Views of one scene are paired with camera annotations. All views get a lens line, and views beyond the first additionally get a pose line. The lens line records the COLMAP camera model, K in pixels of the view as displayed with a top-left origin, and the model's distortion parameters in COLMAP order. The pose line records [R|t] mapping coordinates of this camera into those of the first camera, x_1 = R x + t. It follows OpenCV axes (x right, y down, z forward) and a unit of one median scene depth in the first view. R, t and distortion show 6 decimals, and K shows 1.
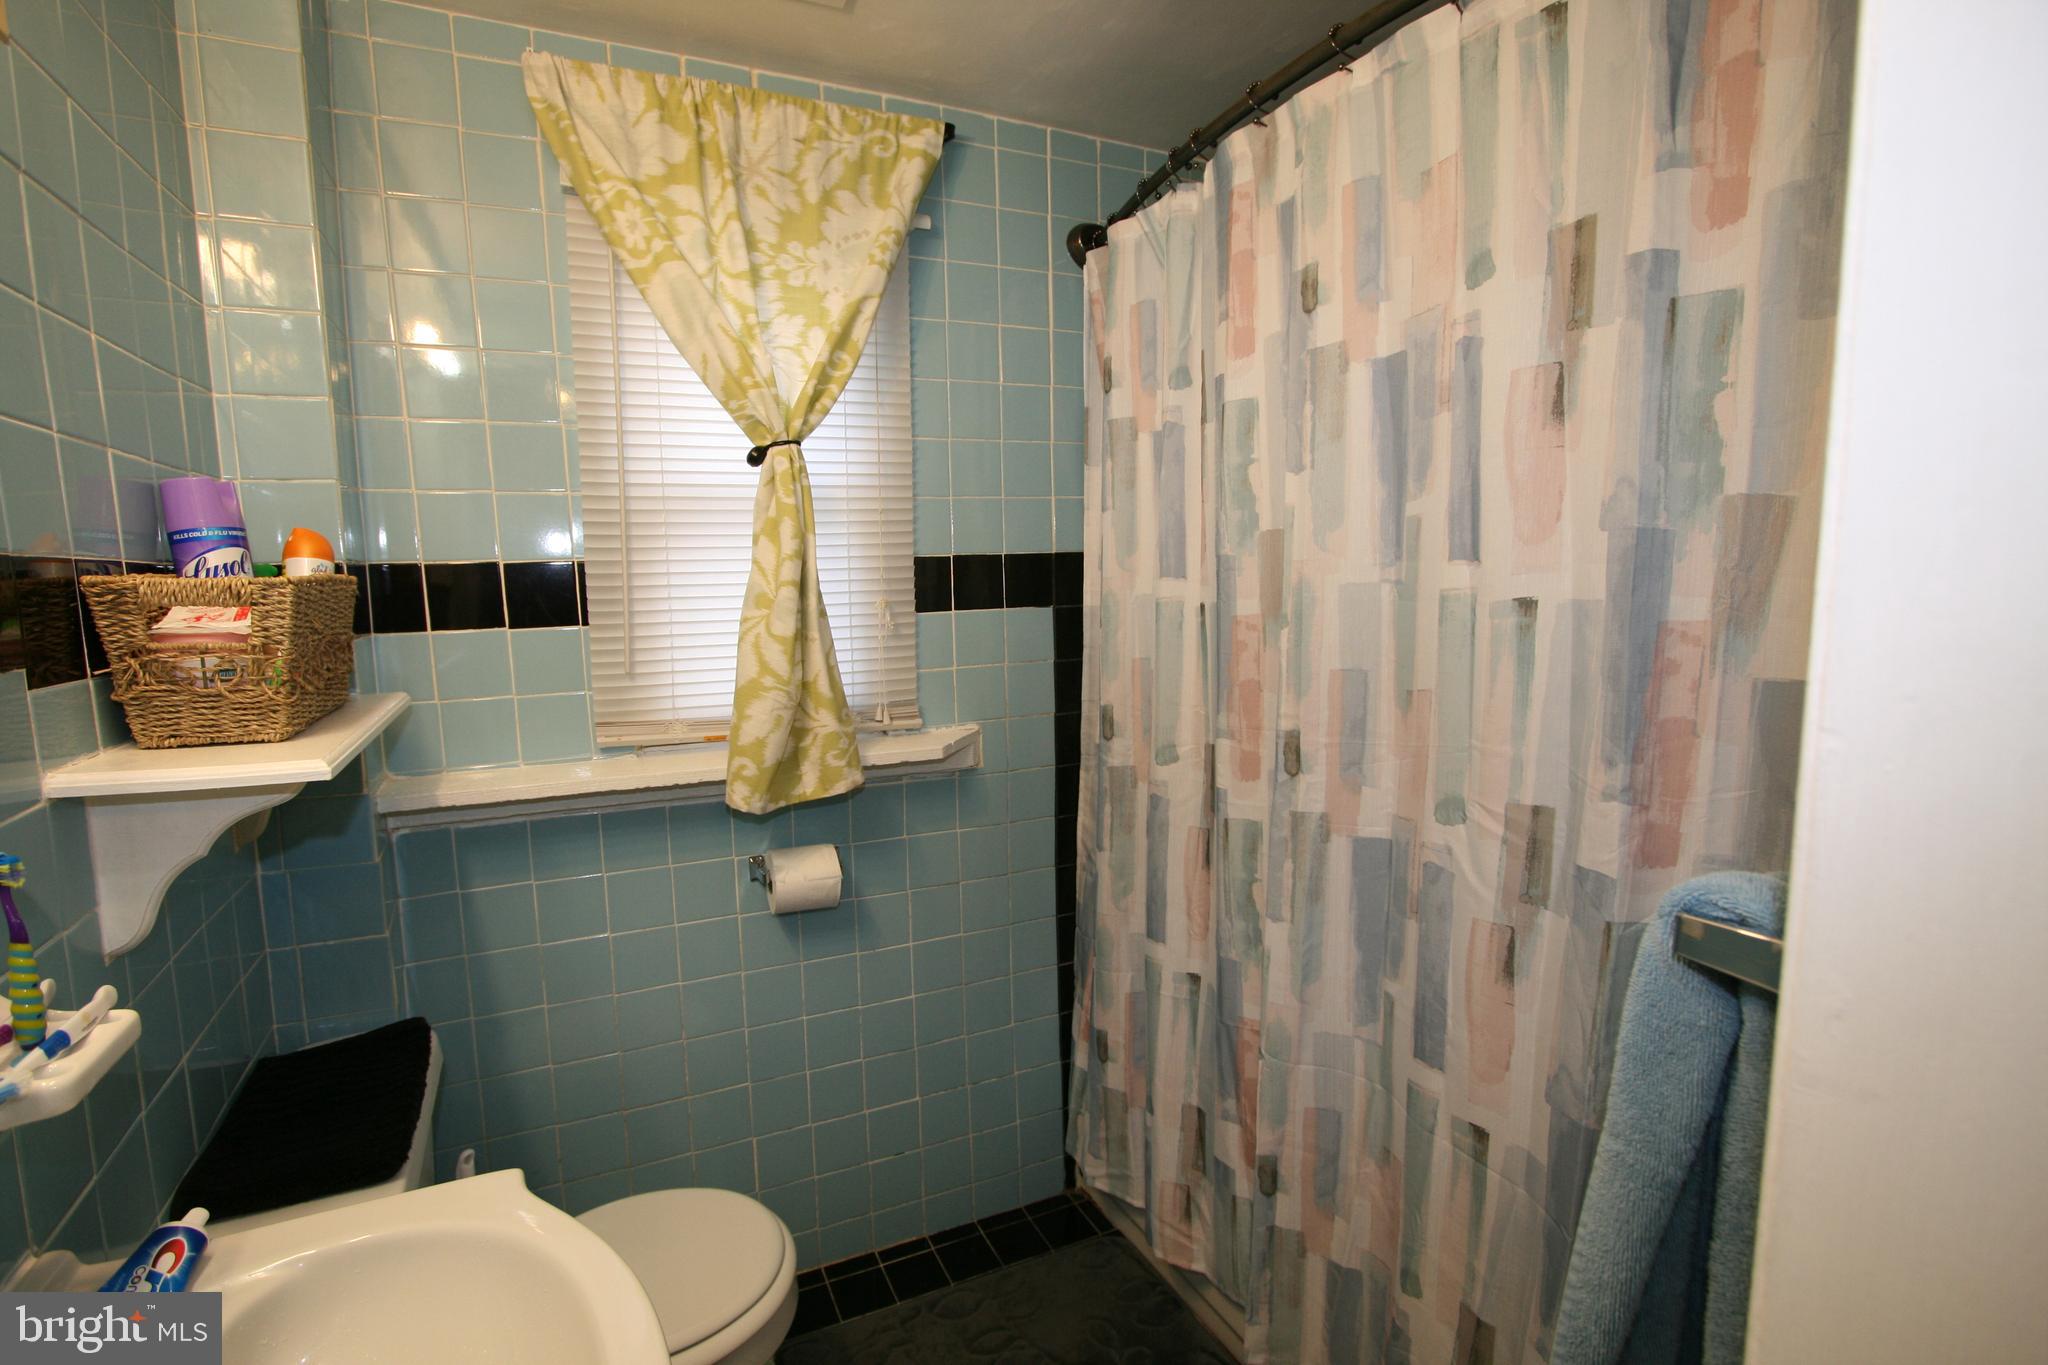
lens RADIAL K [[949.6, 0, 1007.3], [0, 949.6, 685.7], [0, 0, 1]] dist [-0.024458, 0.006191]
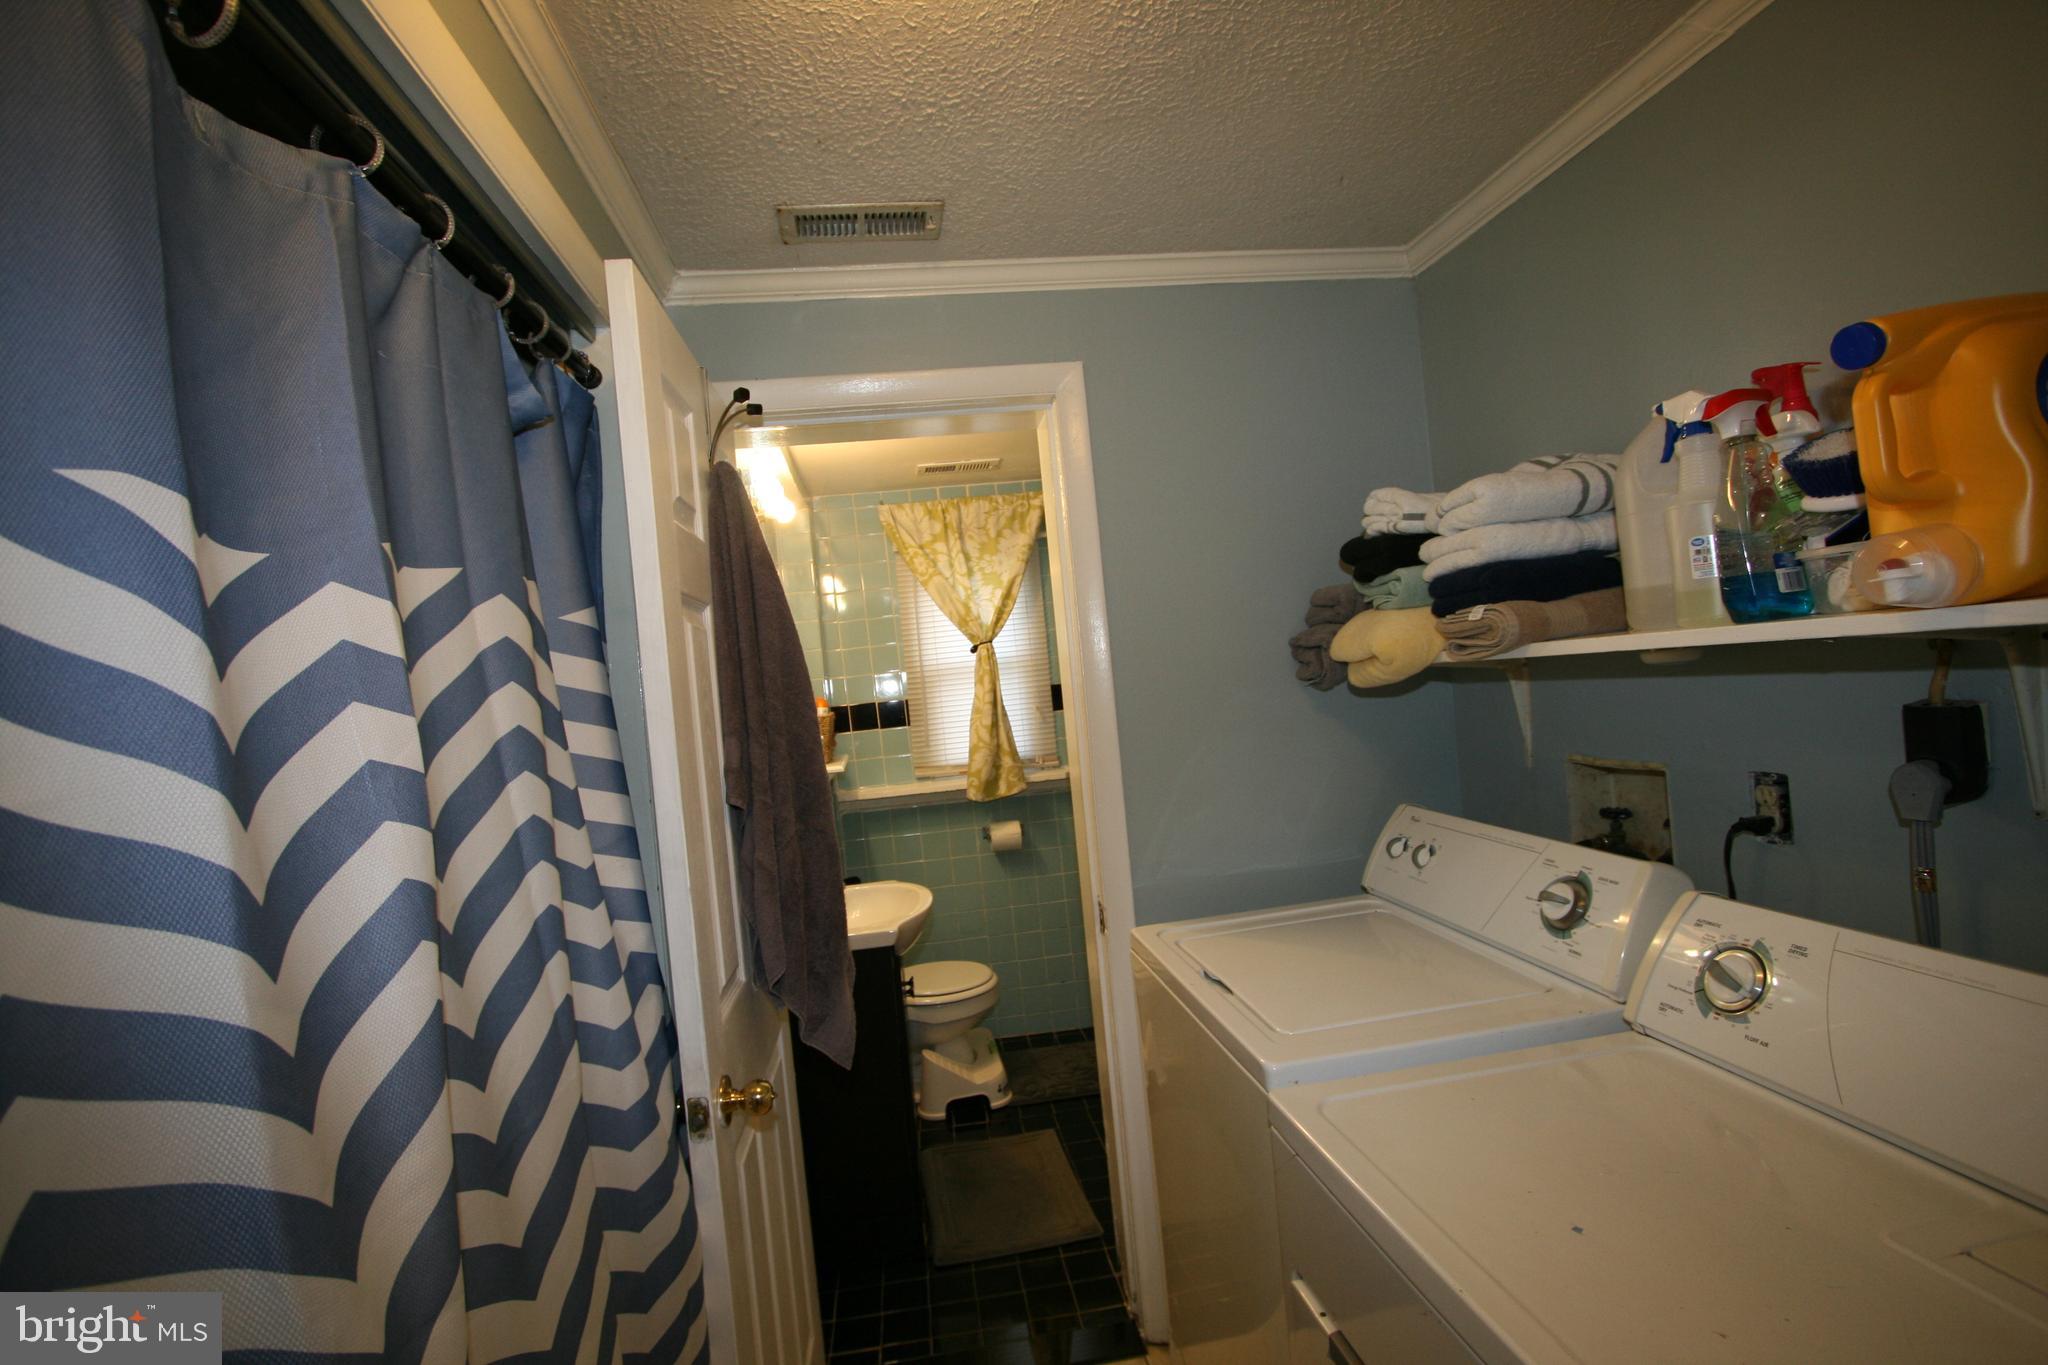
lens RADIAL K [[949.6, 0, 1007.3], [0, 949.6, 685.7], [0, 0, 1]] dist [-0.024458, 0.006191]
pose [[0.949427, -0.074181, -0.305101, 0.536231], [0.043638, 0.993435, -0.105747, 0.101559], [0.310942, 0.087085, 0.946431, -1.219390]]
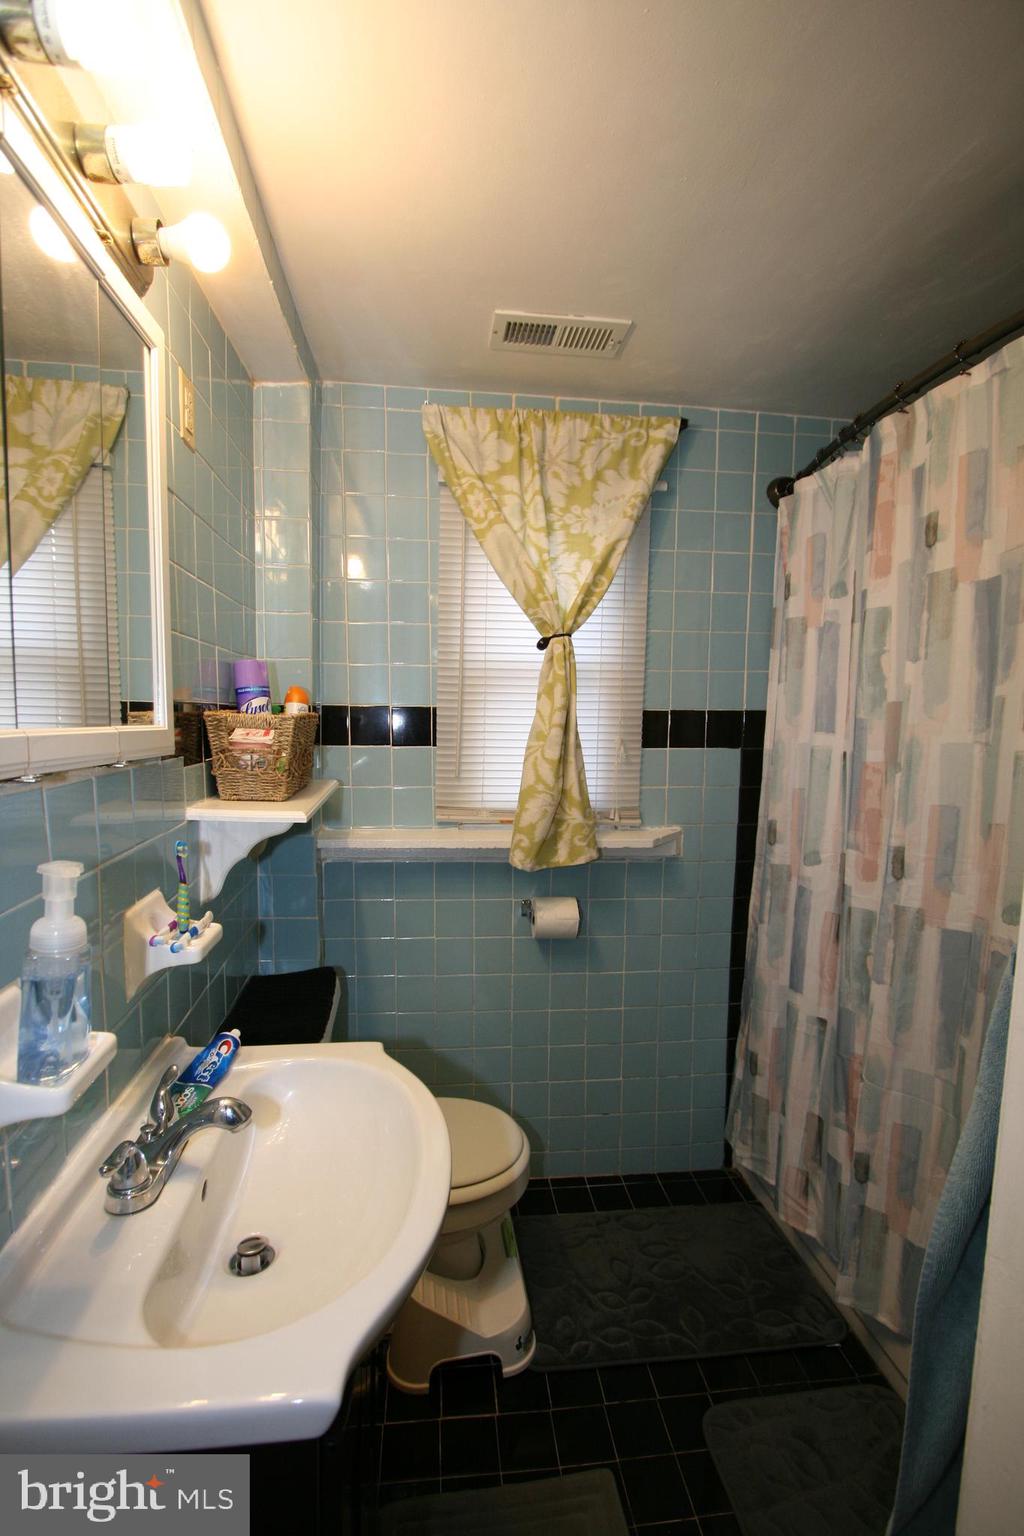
lens RADIAL K [[712.2, 0, 509.7], [0, 712.2, 783.7], [0, 0, 1]] dist [-0.024458, 0.006191]
pose [[0.950765, 0.062758, -0.303491, 0.056116], [-0.068759, 0.997592, -0.009115, 0.003239], [0.302188, 0.029534, 0.952791, -0.134829]]
